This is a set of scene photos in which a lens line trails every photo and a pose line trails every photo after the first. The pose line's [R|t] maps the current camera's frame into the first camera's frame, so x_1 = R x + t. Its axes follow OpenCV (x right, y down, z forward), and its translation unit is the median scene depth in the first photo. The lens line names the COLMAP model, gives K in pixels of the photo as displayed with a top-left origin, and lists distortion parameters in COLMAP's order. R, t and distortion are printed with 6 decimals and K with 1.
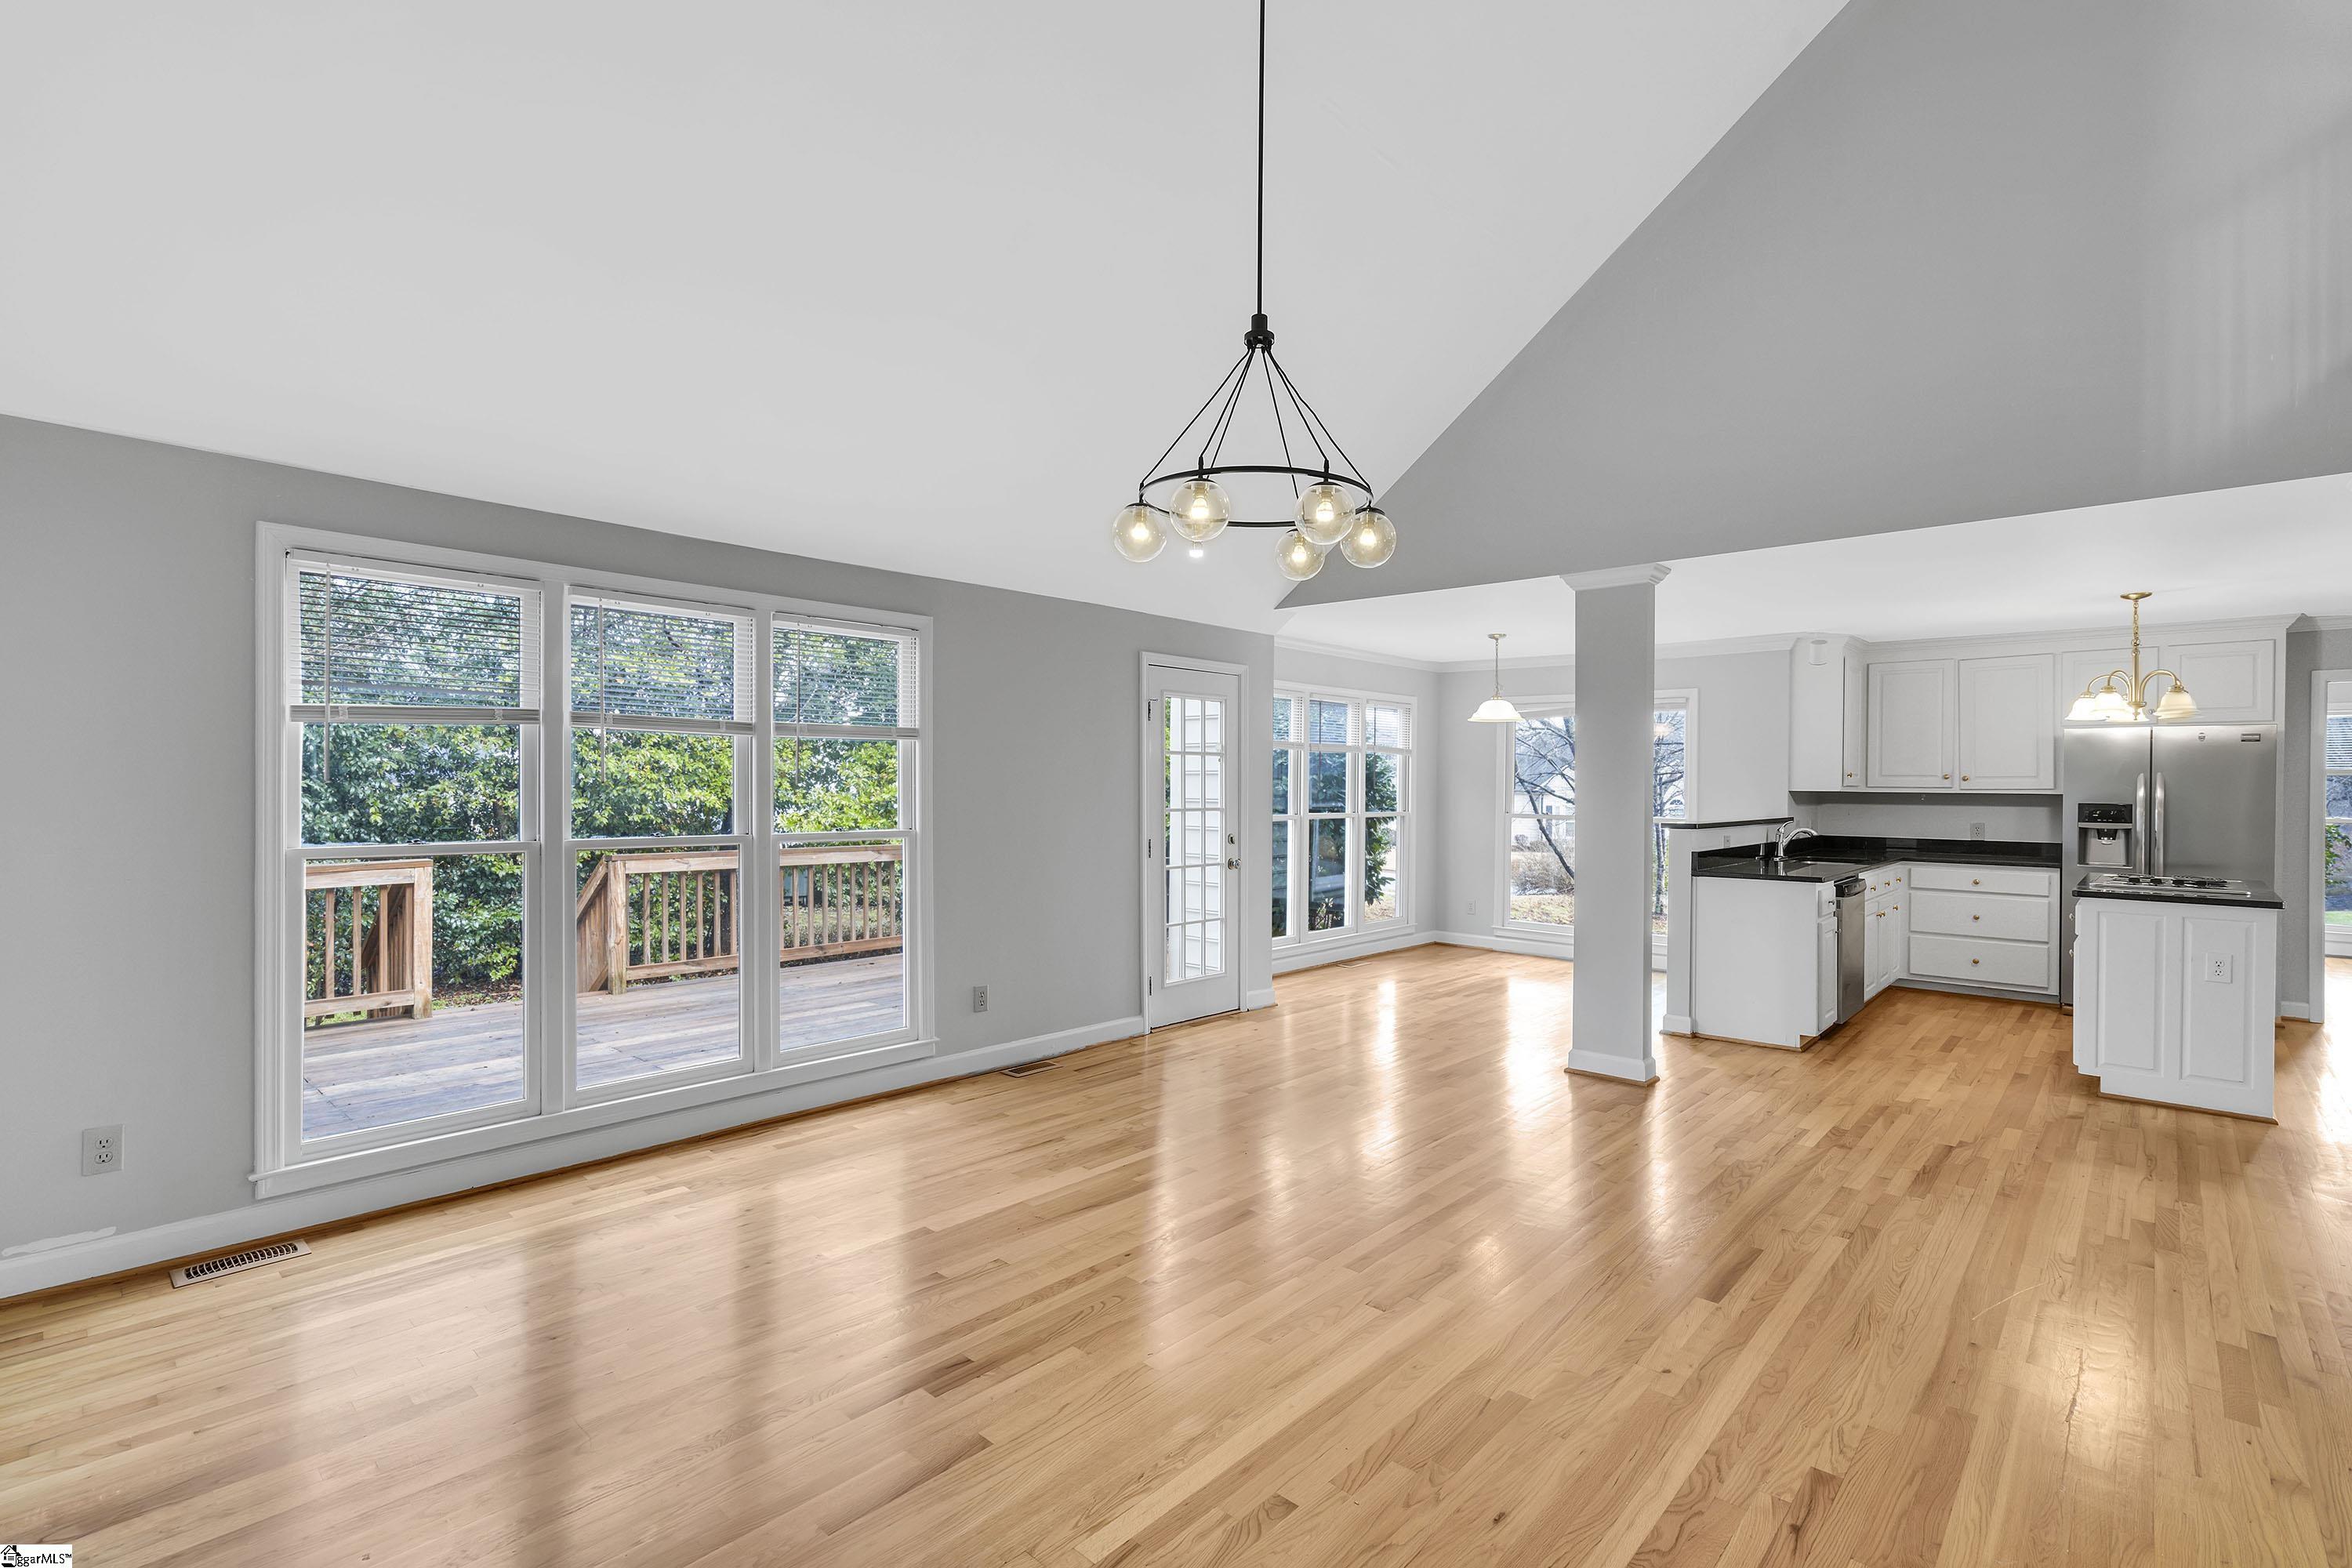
lens RADIAL K [[1052.0, 0, 1178.2], [0, 1052.0, 795.5], [0, 0, 1]] dist [-0.007782, -0.000843]
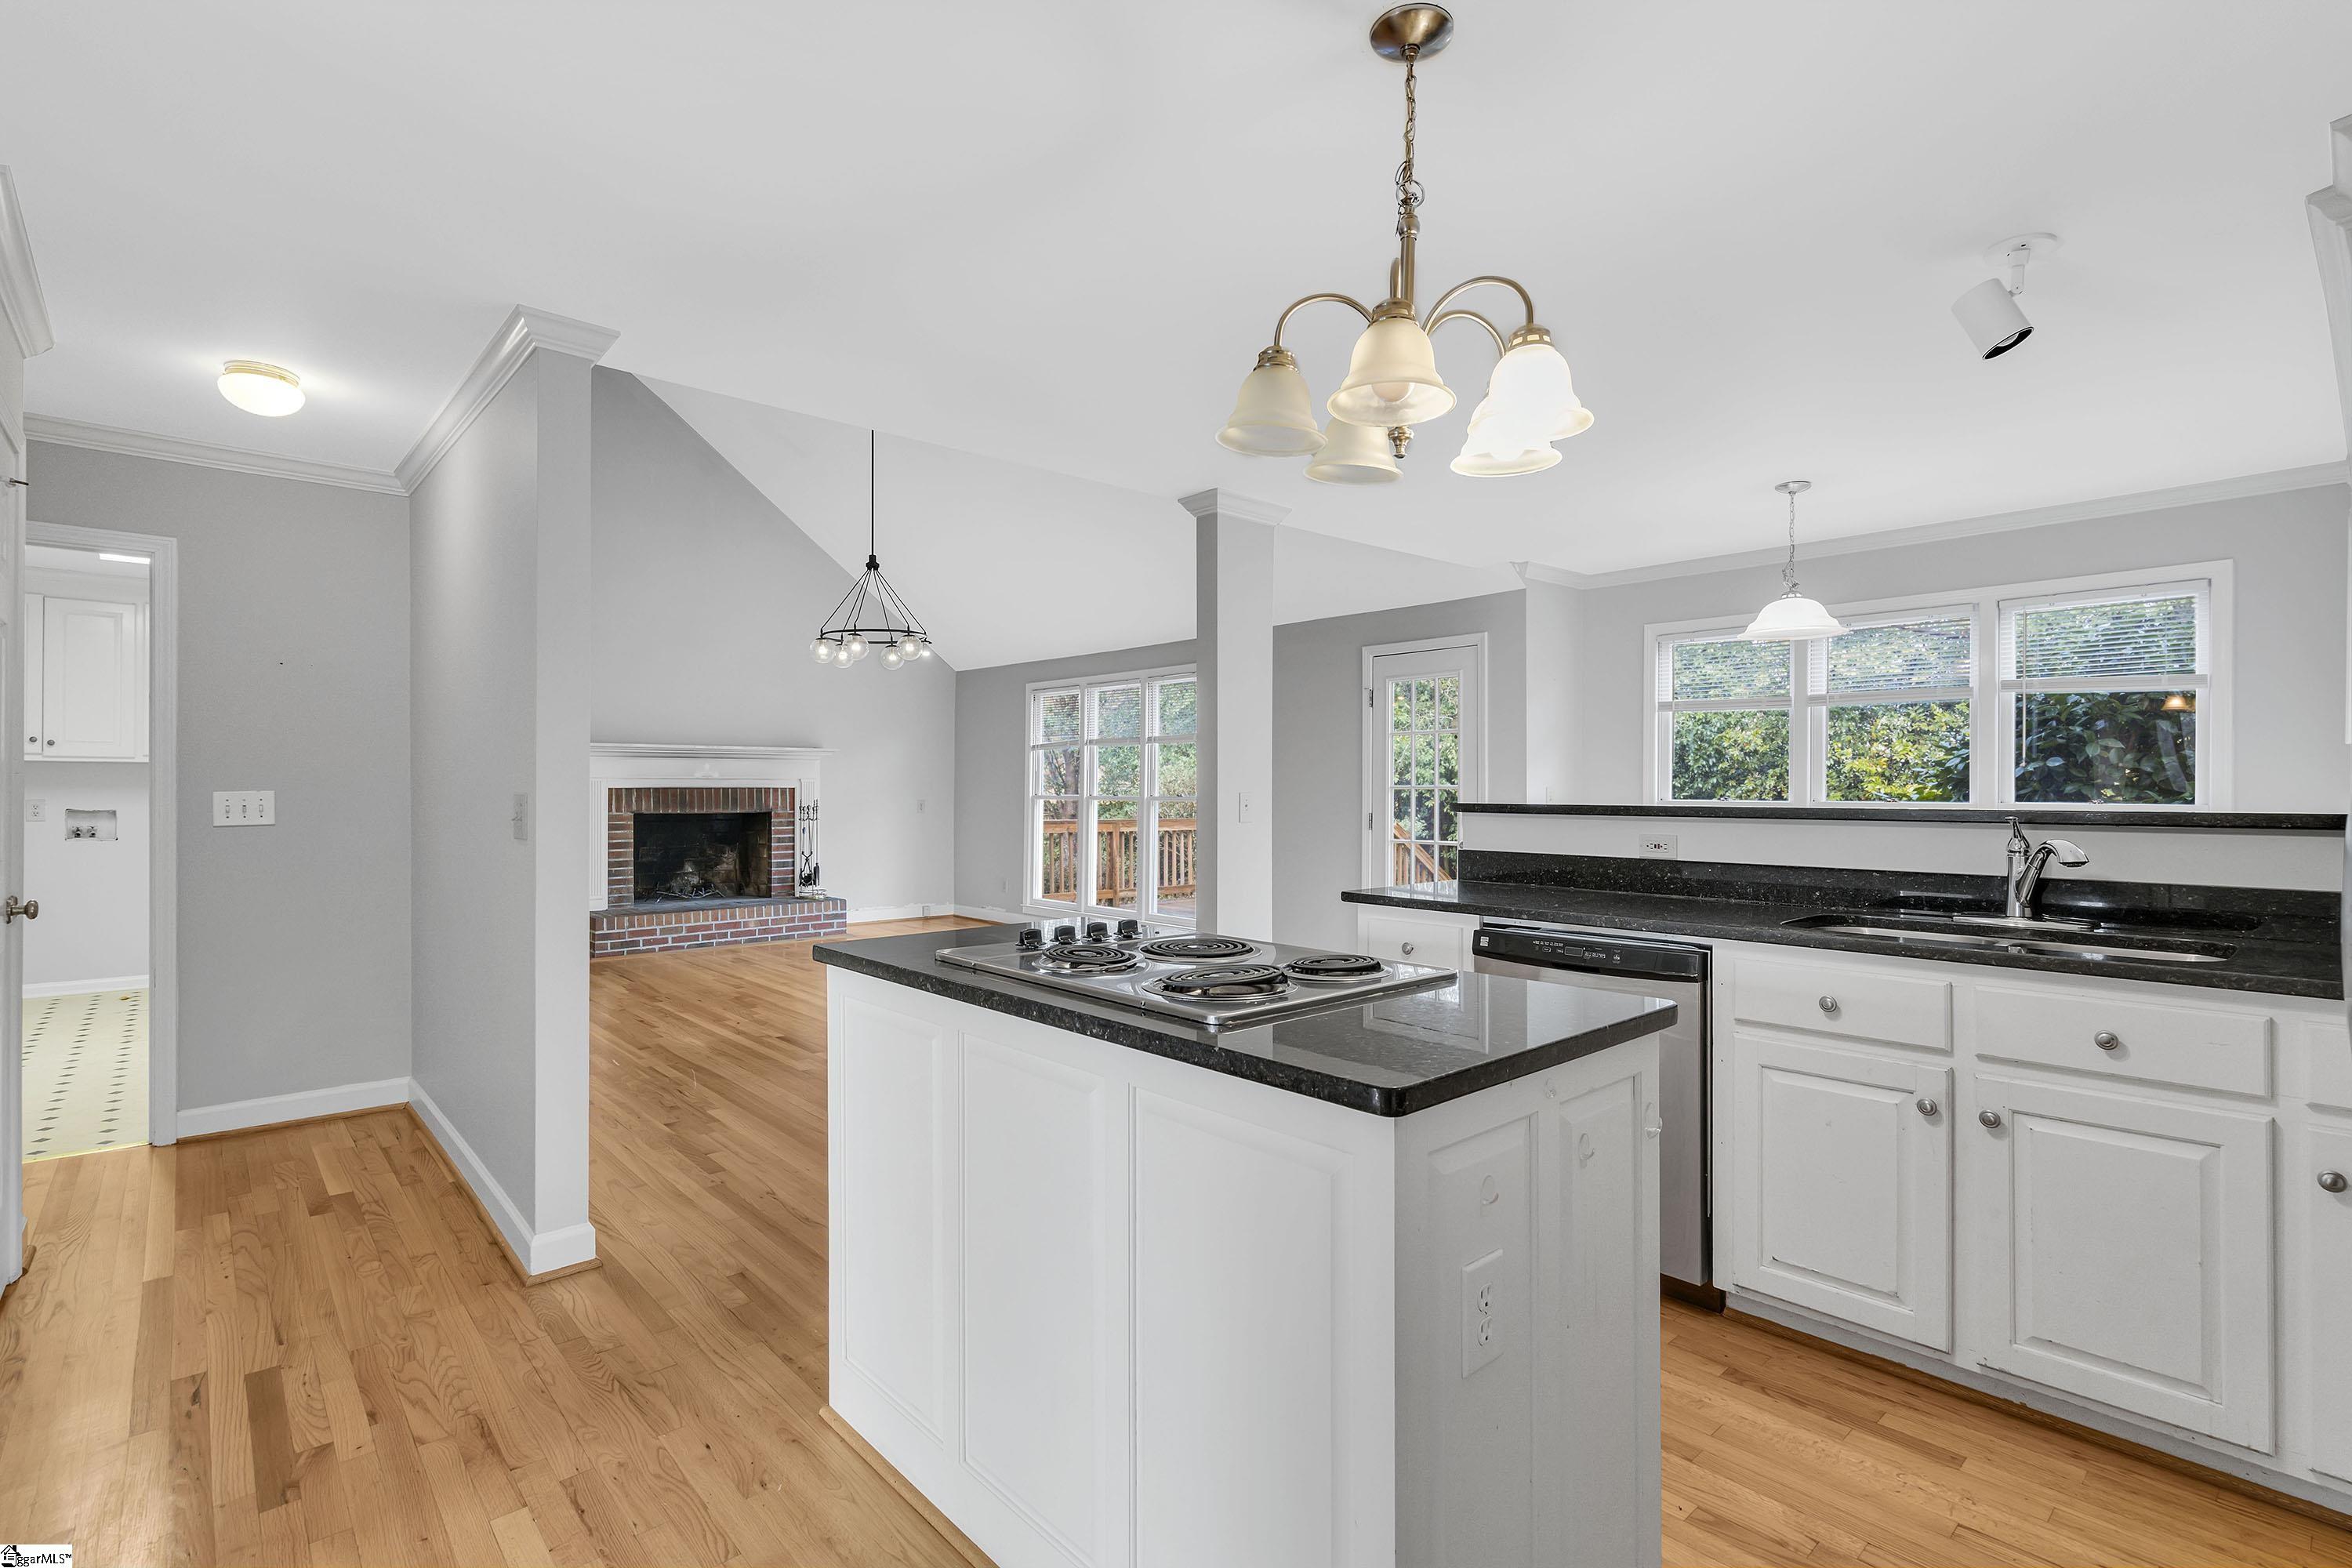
lens RADIAL K [[1052.0, 0, 1181.5], [0, 1052.0, 780.5], [0, 0, 1]] dist [-0.007782, -0.000843]
pose [[-0.068732, -0.011477, -0.997569, 1.586348], [-0.011462, 0.999877, -0.010714, 0.032183], [0.997569, 0.010698, -0.068855, 1.249097]]
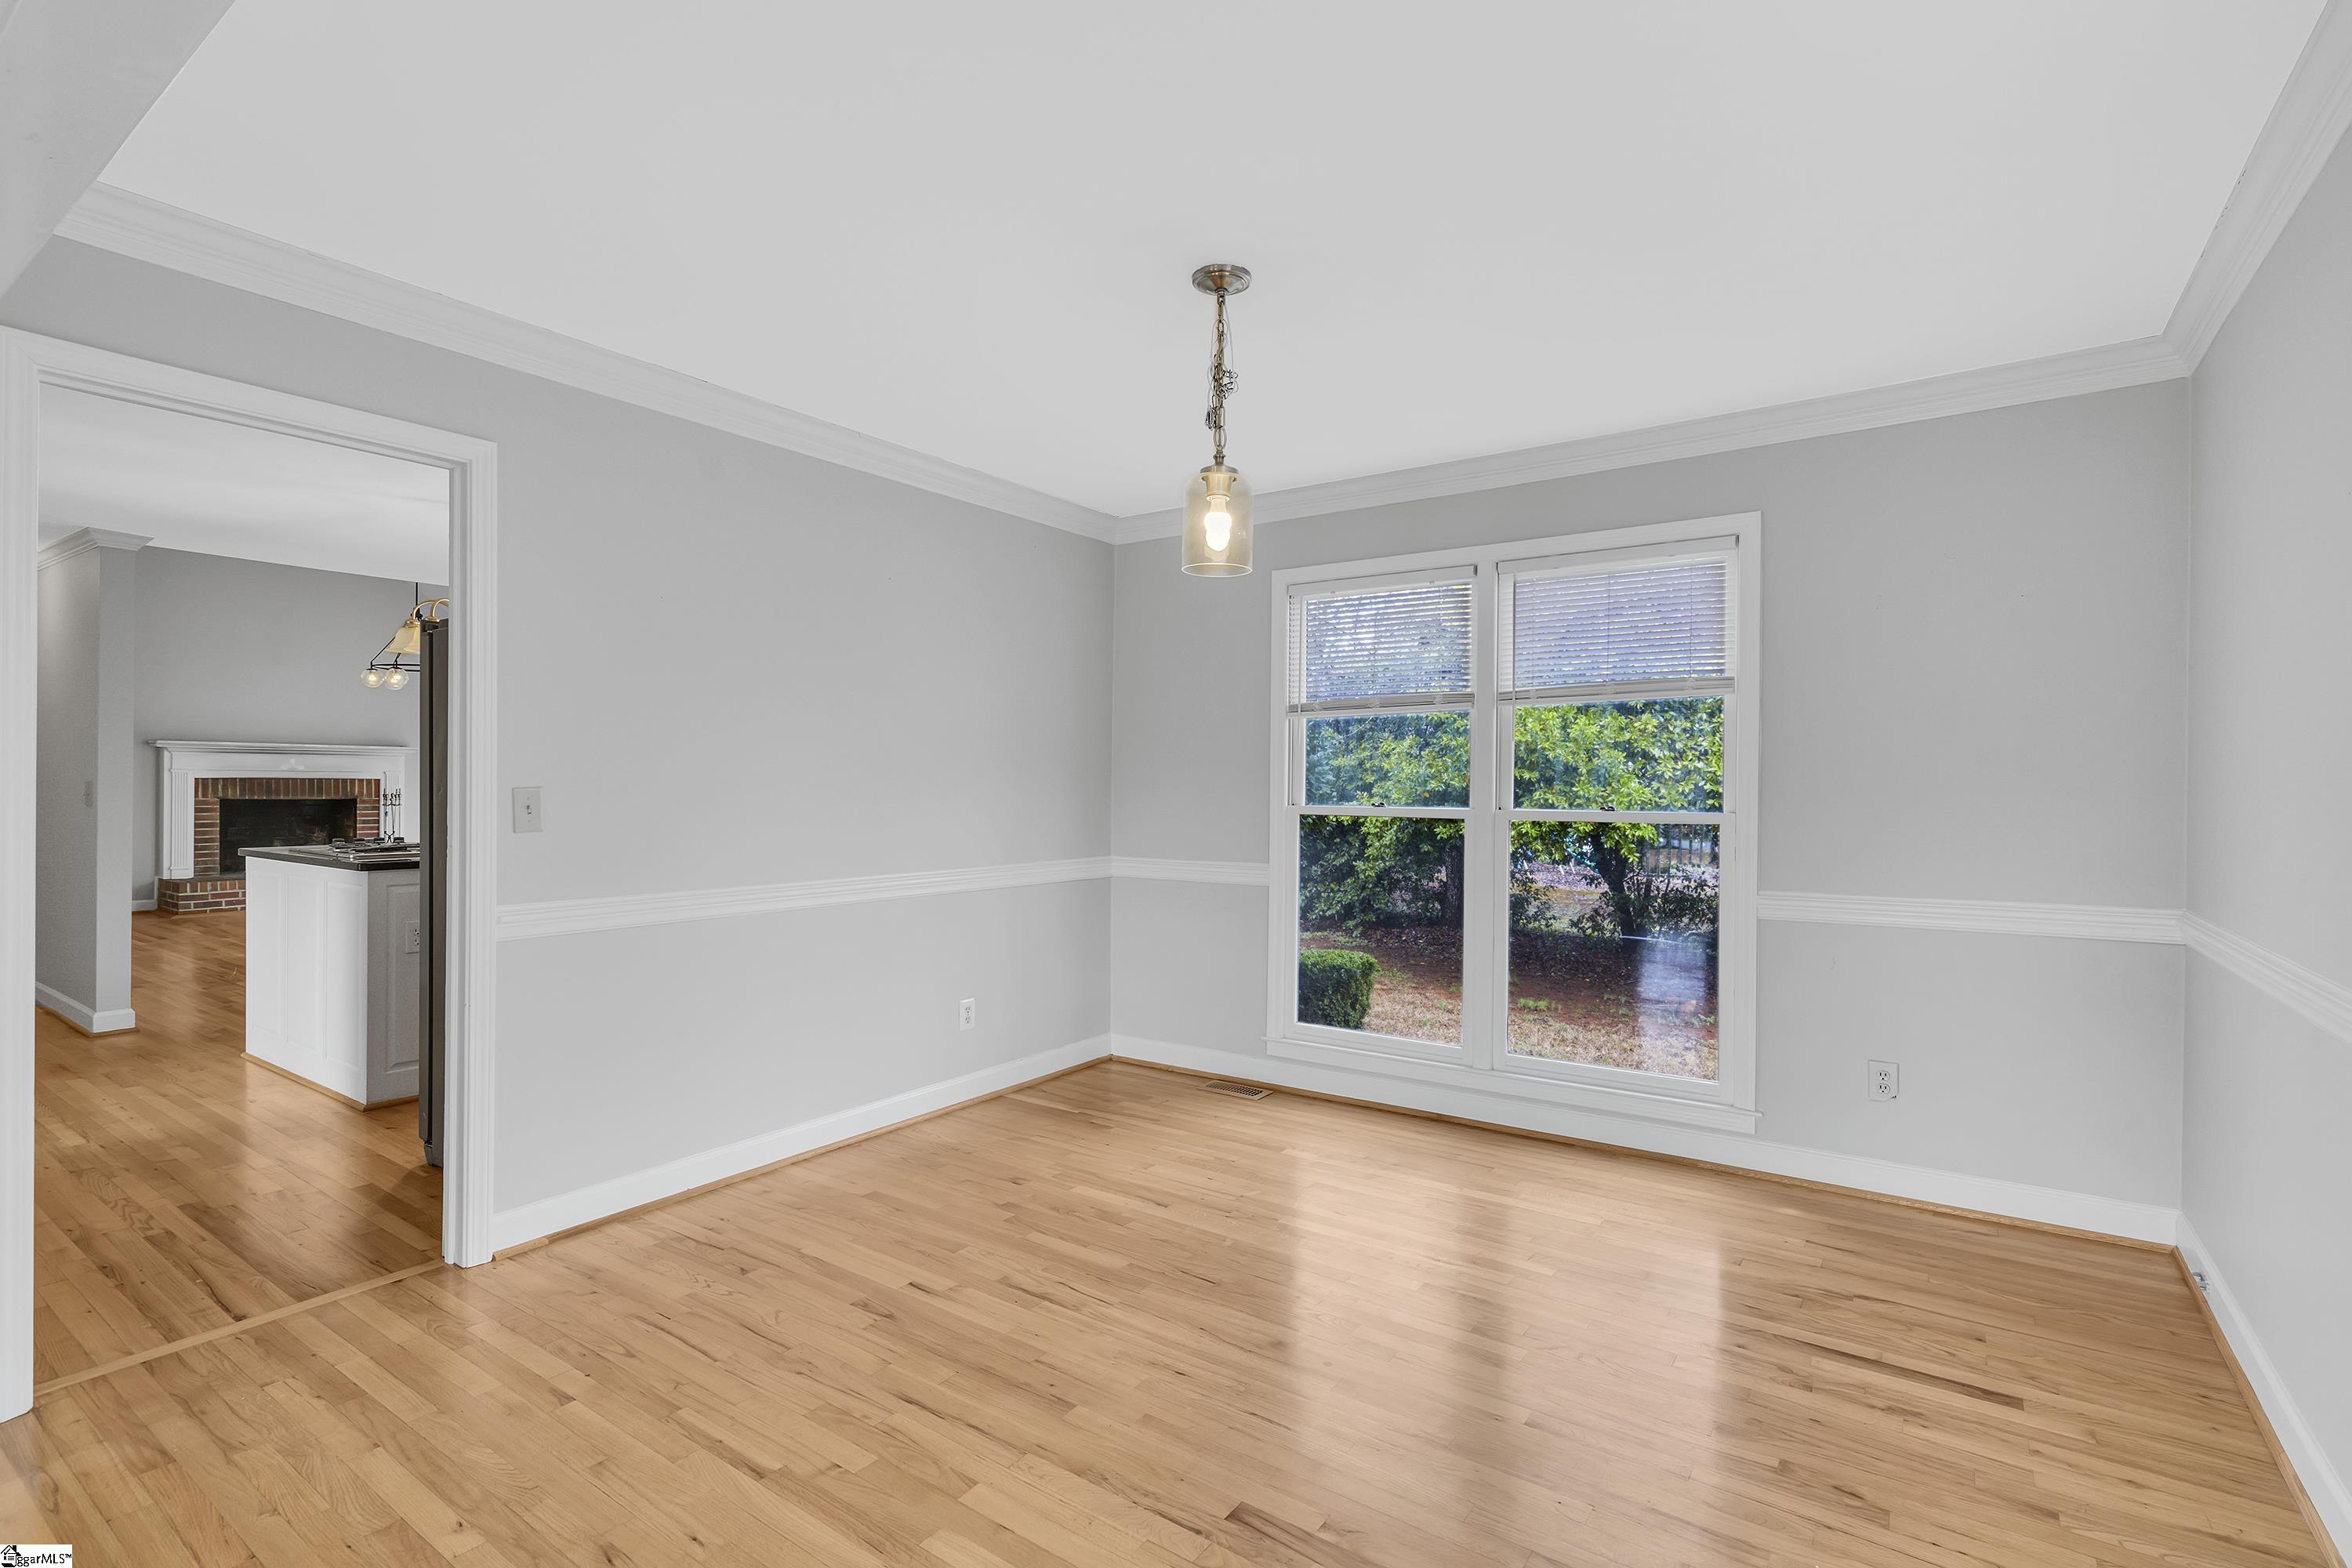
lens RADIAL K [[1052.0, 0, 1182.5], [0, 1052.0, 781.6], [0, 0, 1]] dist [-0.007782, -0.000843]
pose [[0.157404, -0.005737, -0.987518, 2.428688], [-0.017950, 0.999801, -0.008670, 0.026113], [0.987371, 0.019091, 0.157269, 1.912804]]
